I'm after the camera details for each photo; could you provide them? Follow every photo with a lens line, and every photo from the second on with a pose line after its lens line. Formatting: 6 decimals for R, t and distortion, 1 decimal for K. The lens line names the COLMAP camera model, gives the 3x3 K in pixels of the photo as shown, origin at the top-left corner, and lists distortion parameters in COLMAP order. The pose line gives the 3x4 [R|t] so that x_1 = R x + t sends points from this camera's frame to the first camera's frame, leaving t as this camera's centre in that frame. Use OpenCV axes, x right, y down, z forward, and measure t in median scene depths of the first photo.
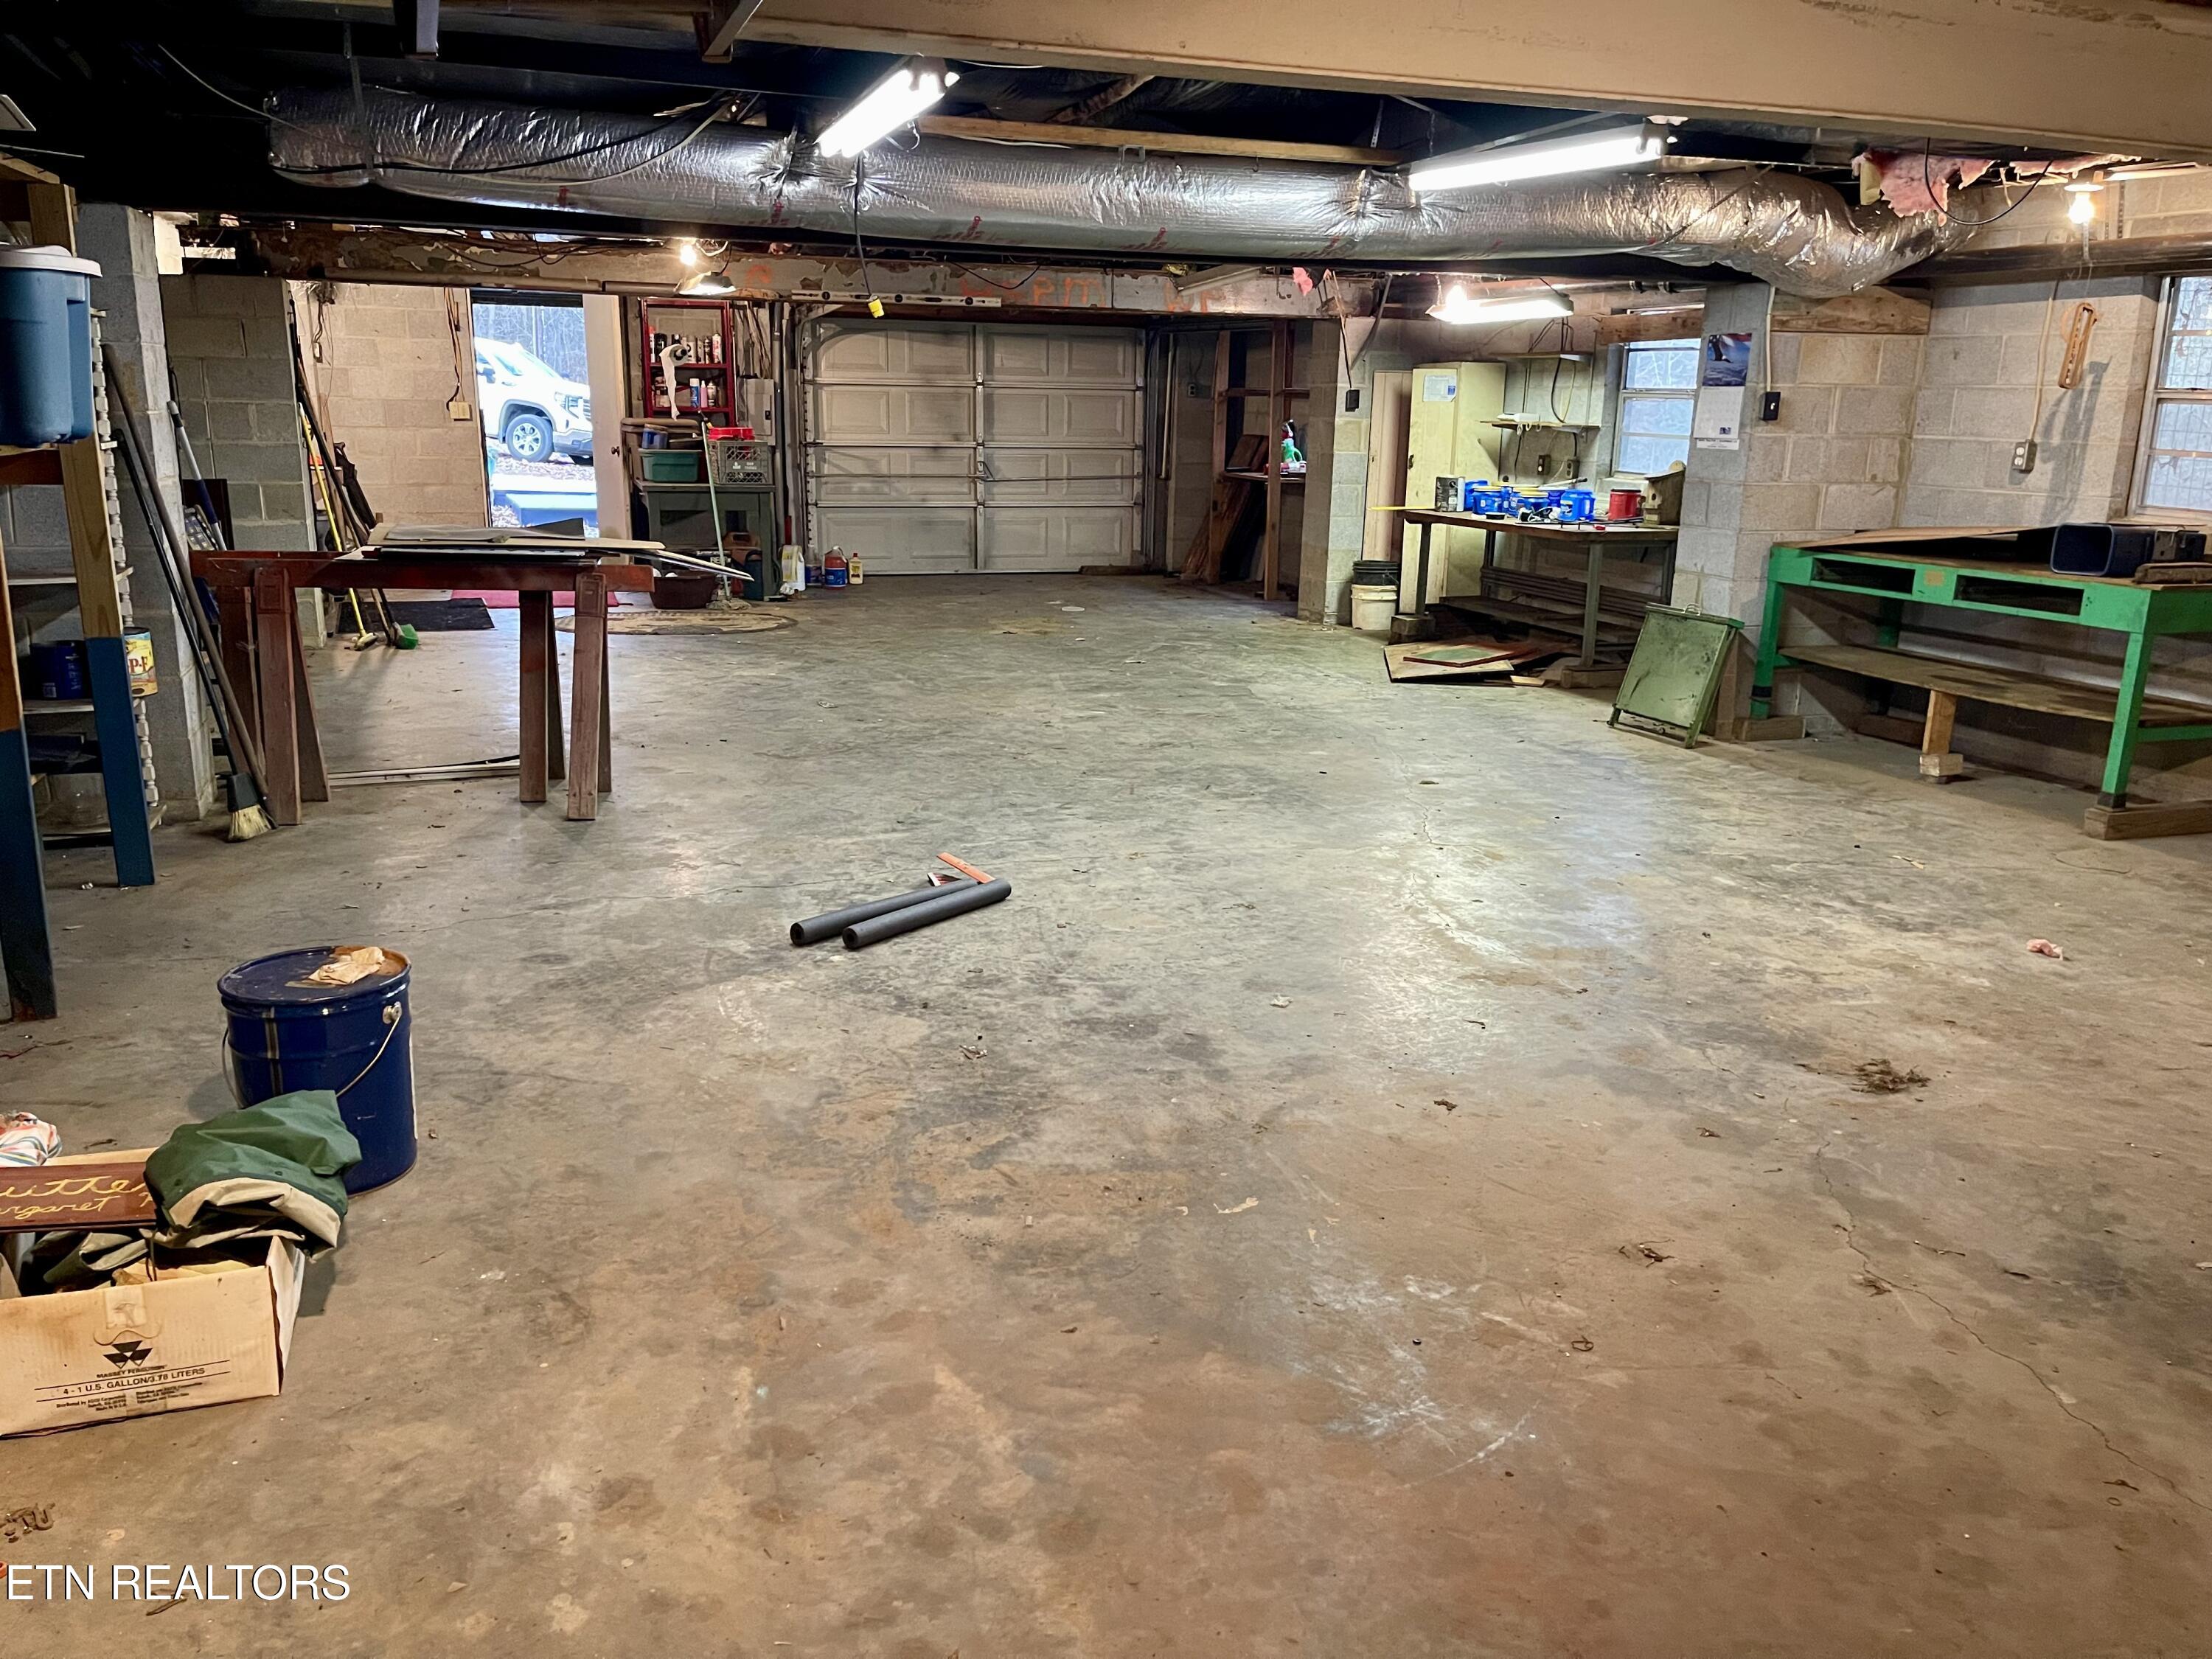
lens RADIAL K [[1690.0, 0, 1113.7], [0, 1690.0, 829.2], [0, 0, 1]] dist [0.051685, -0.053087]
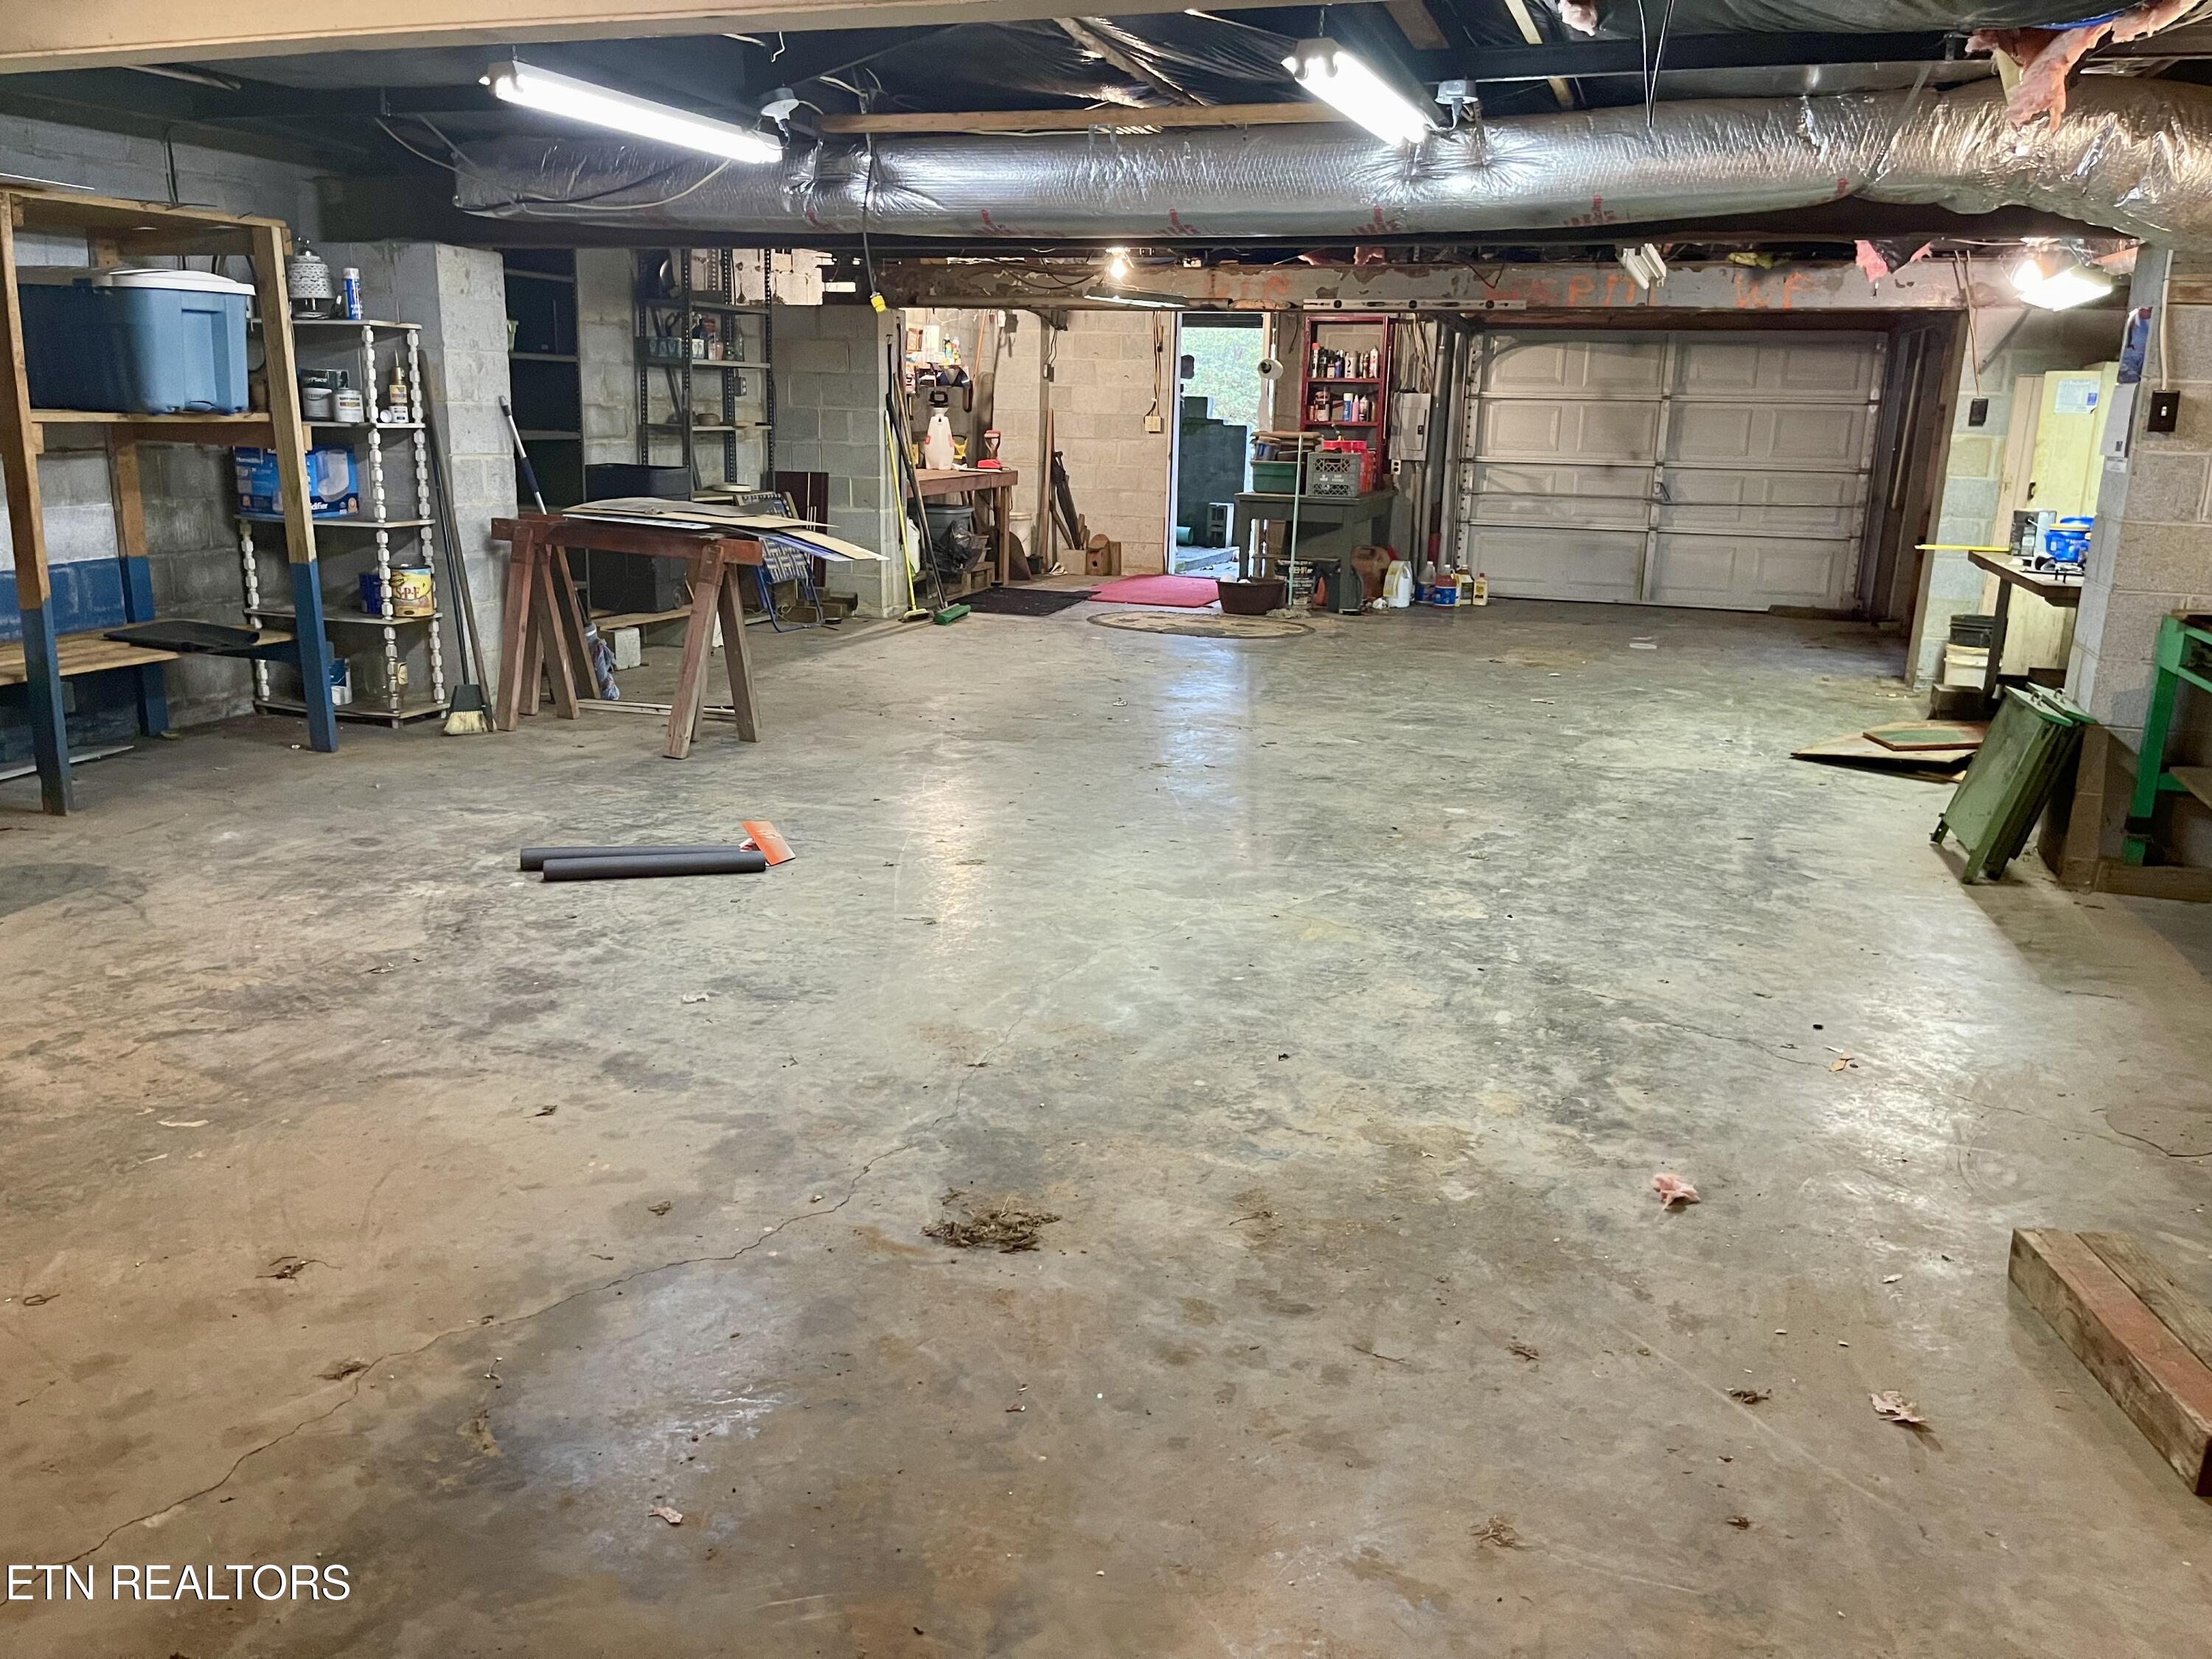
lens RADIAL K [[1690.0, 0, 1117.9], [0, 1690.0, 823.3], [0, 0, 1]] dist [0.051685, -0.053087]
pose [[0.786943, 0.150011, -0.598512, 0.659293], [-0.162125, 0.986184, 0.034009, -0.052953], [0.595345, 0.070271, 0.800391, 0.279110]]
